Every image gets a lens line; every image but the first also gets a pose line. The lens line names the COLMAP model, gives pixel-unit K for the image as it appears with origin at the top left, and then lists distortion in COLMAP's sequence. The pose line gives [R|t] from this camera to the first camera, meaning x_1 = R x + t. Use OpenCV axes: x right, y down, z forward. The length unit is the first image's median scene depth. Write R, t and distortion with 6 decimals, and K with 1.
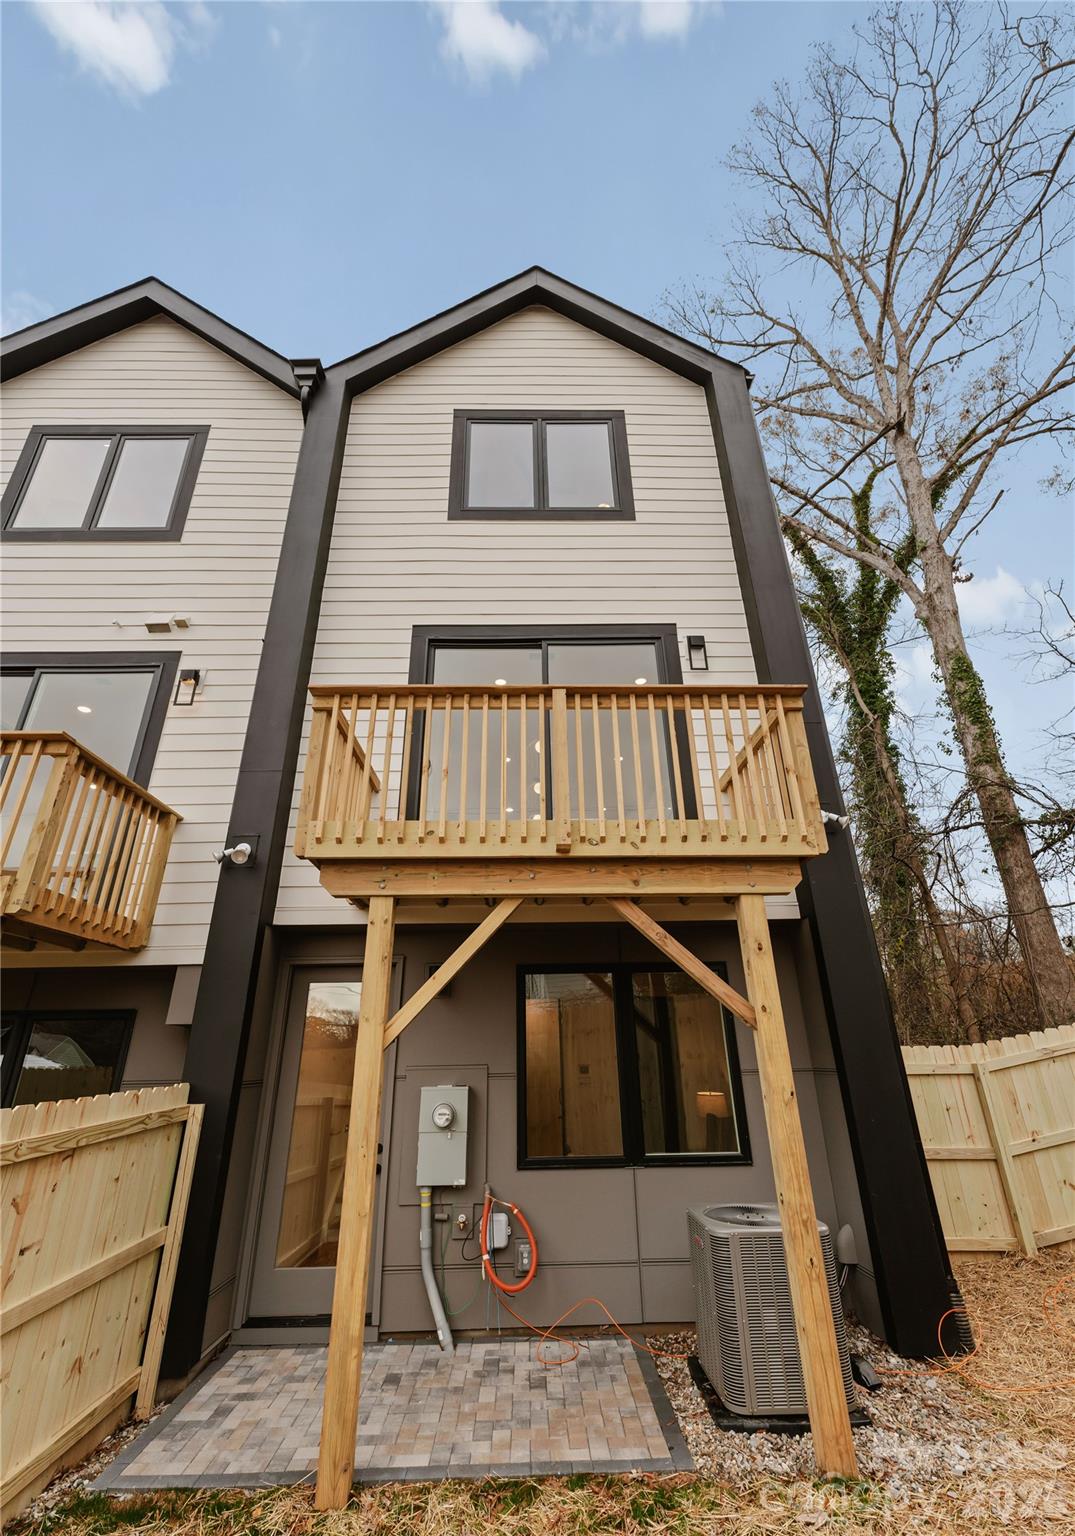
lens RADIAL K [[658.7, 0, 531.0], [0, 658.7, 766.0], [0, 0, 1]] dist [0.001481, -0.000886]
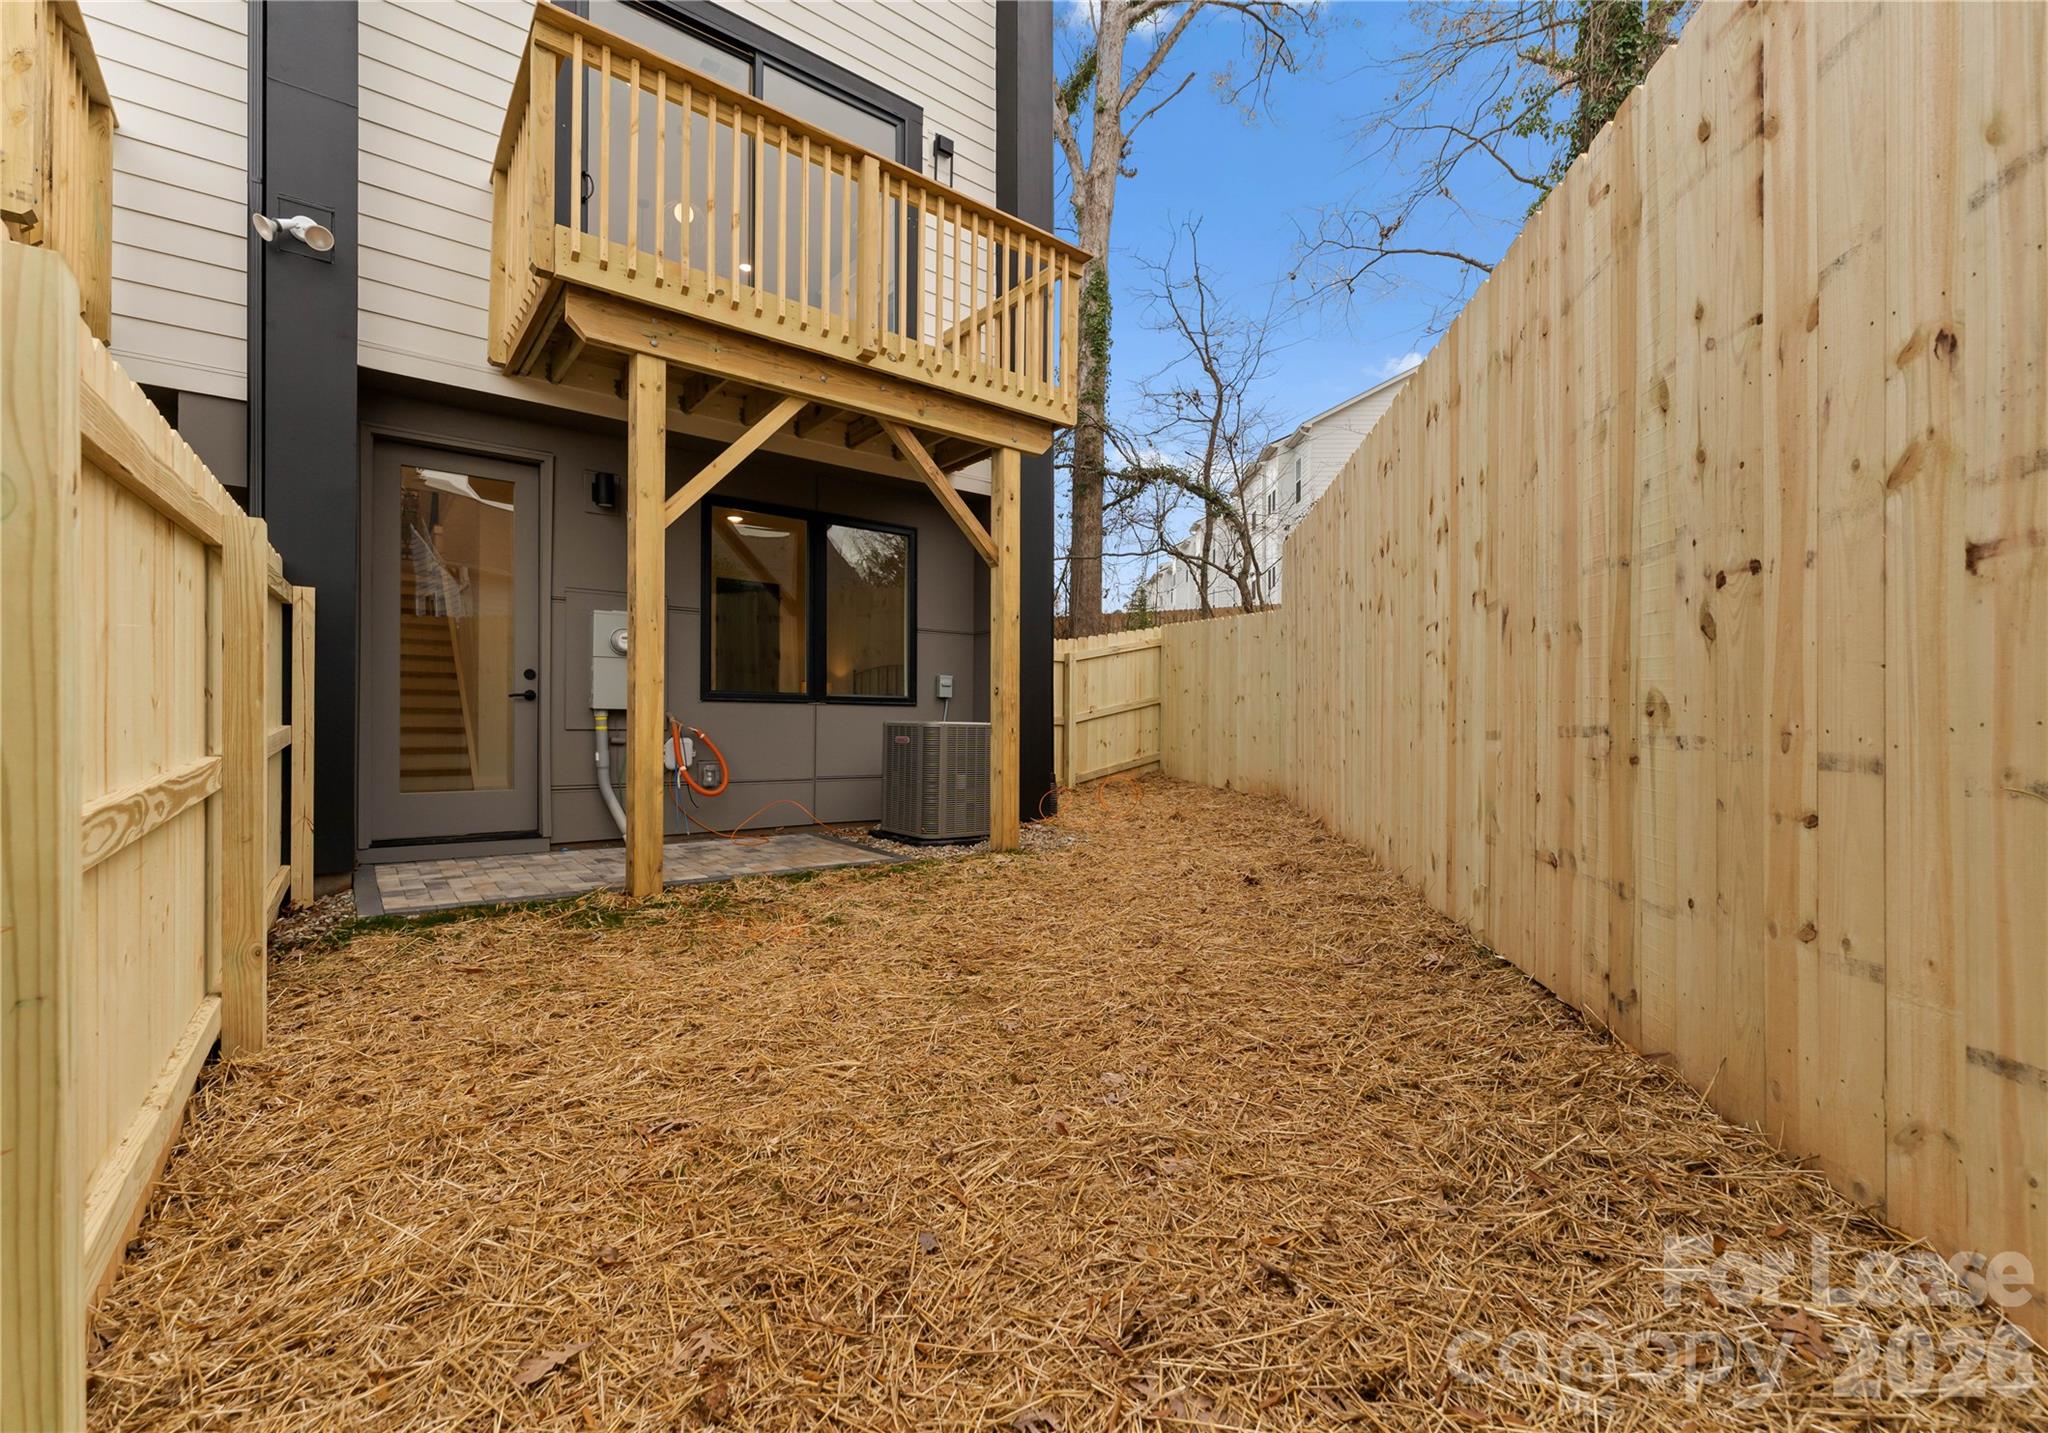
lens RADIAL K [[878.3, 0, 1039.1], [0, 878.3, 729.5], [0, 0, 1]] dist [0.001481, -0.000886]
pose [[0.796567, 0.013970, 0.604389, -0.371946], [-0.262164, 0.908823, 0.324517, 0.103336], [-0.544749, -0.416949, 0.727600, -0.192522]]
